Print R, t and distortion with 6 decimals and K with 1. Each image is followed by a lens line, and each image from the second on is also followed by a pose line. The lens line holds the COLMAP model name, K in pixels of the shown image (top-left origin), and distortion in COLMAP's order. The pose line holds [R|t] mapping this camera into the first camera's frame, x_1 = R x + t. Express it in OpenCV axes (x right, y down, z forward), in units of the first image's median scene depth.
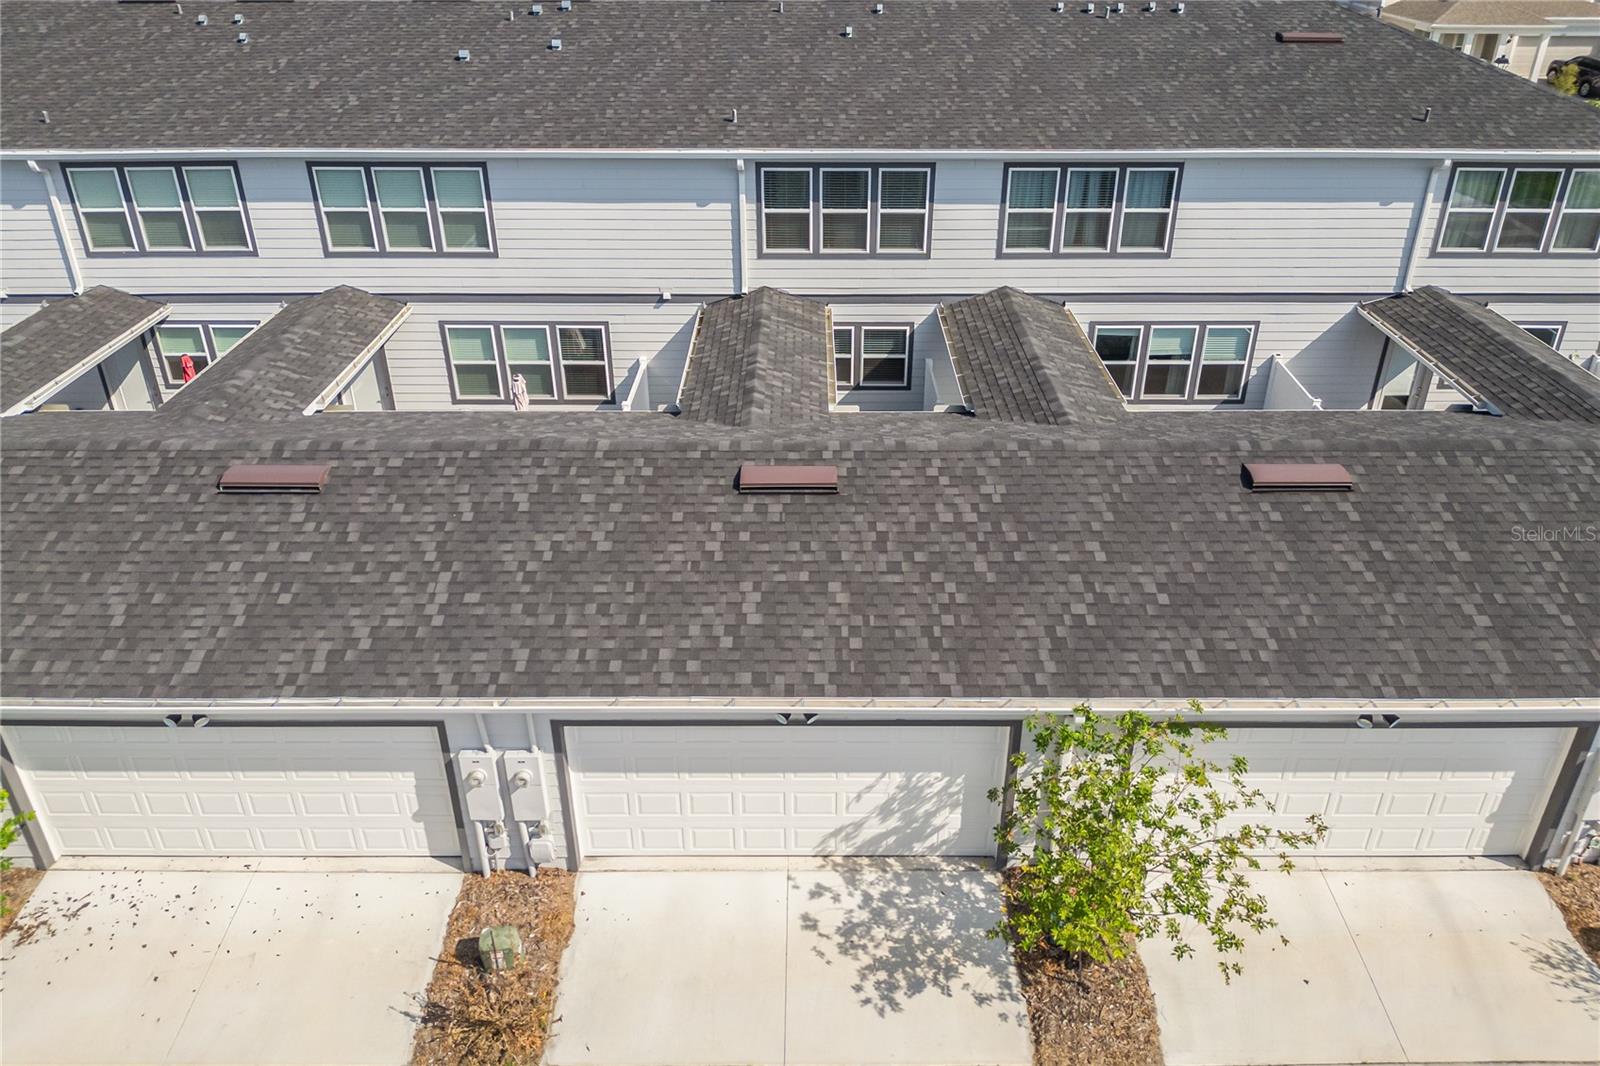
lens RADIAL K [[1160.3, 0, 800.0], [0, 1160.3, 533.0], [0, 0, 1]] dist [-0.003373, -0.009662]
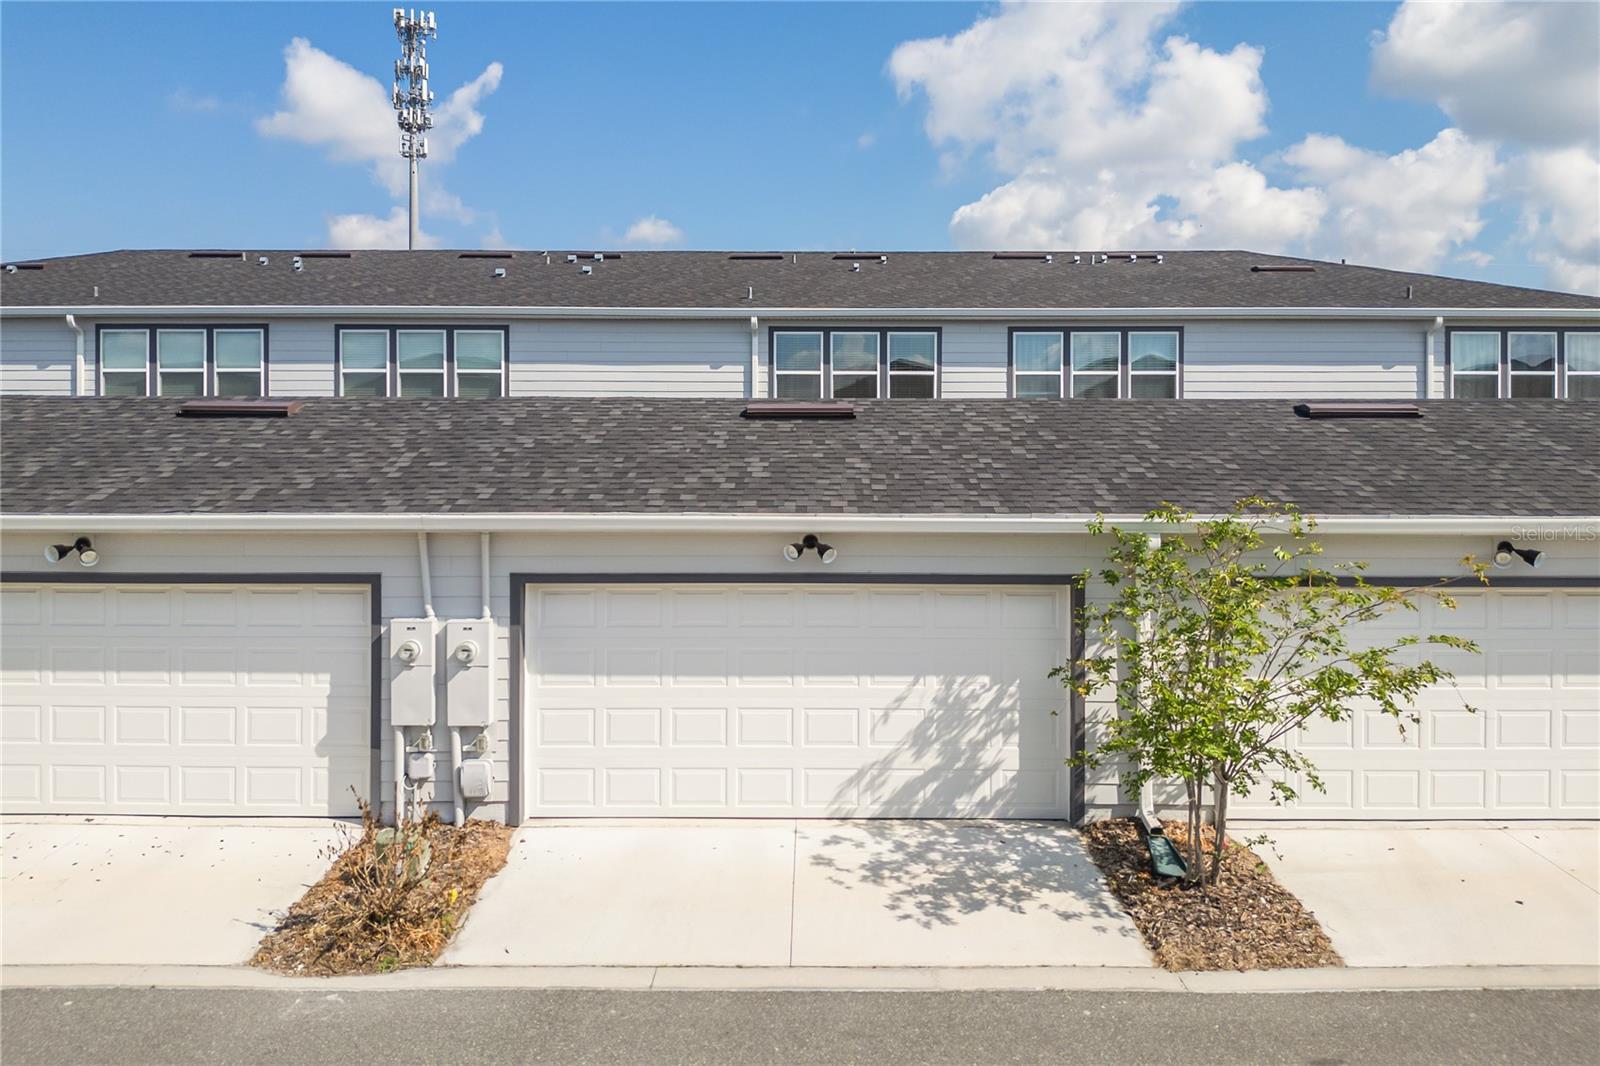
lens RADIAL K [[1170.1, 0, 800.0], [0, 1170.1, 533.0], [0, 0, 1]] dist [0.022693, -0.035079]
pose [[0.999953, 0.008308, -0.005088, -0.005075], [-0.009725, 0.882443, -0.470319, 0.496065], [0.000583, 0.470347, 0.882482, 0.237879]]
